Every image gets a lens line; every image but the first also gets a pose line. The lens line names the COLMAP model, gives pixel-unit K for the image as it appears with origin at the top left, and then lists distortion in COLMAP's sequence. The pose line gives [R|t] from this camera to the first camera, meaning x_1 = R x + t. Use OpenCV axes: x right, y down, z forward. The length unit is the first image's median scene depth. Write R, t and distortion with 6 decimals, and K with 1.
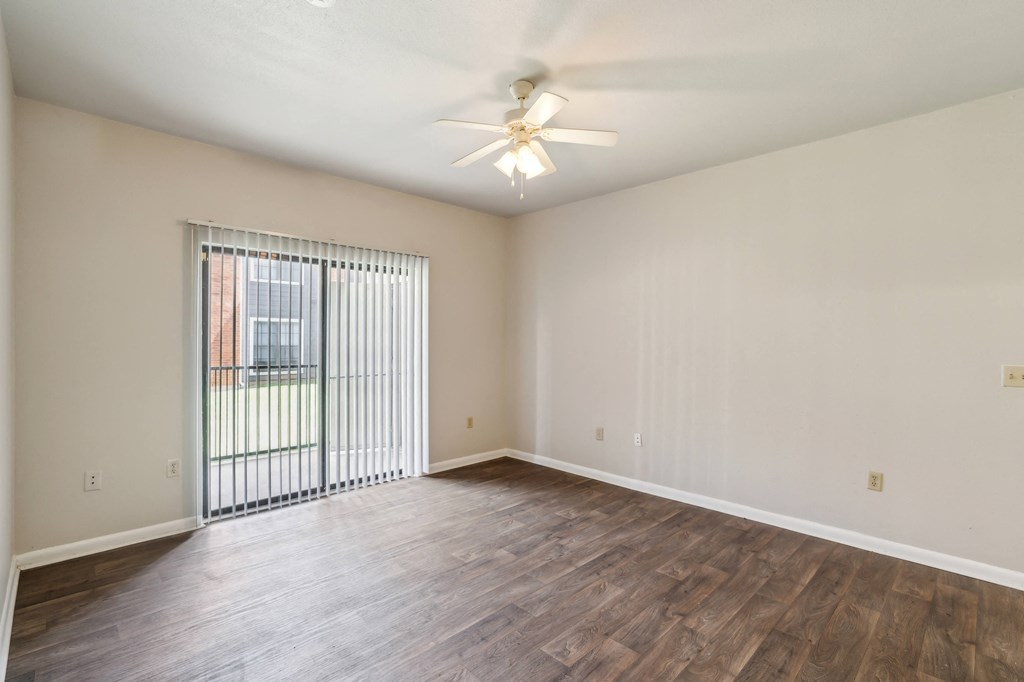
lens RADIAL K [[468.7, 0, 533.2], [0, 468.7, 325.8], [0, 0, 1]] dist [-0.001778, -0.000207]
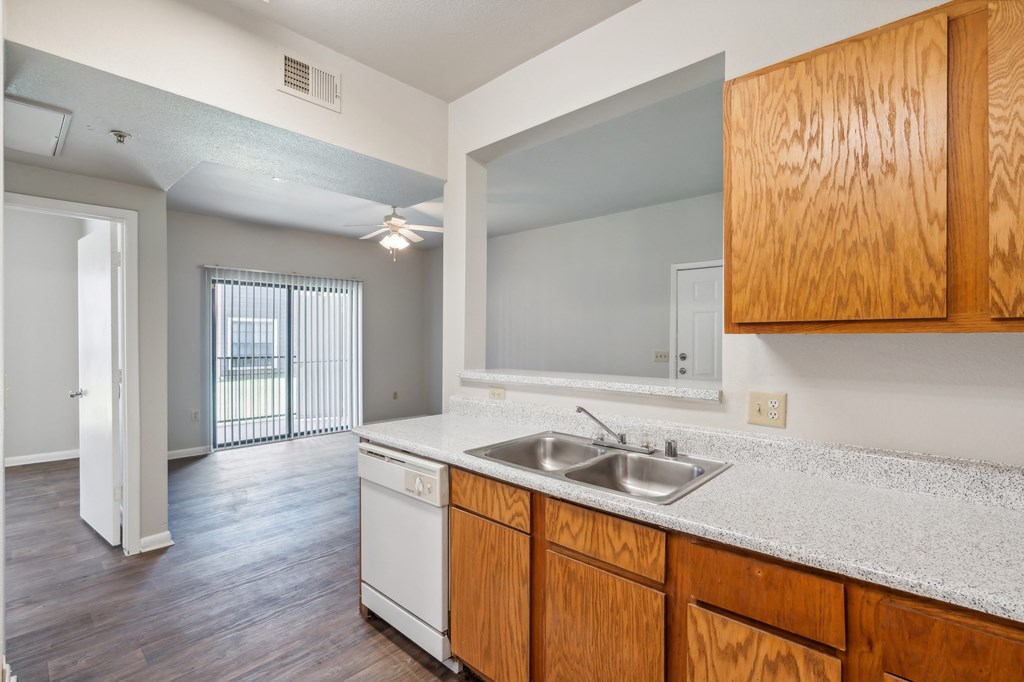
lens RADIAL K [[468.7, 0, 522.1], [0, 468.7, 326.8], [0, 0, 1]] dist [-0.001778, -0.000207]
pose [[0.999676, -0.000689, 0.025433, 0.279456], [0.000528, 0.999980, 0.006354, -0.015165], [-0.025437, -0.006338, 0.999656, -0.557770]]
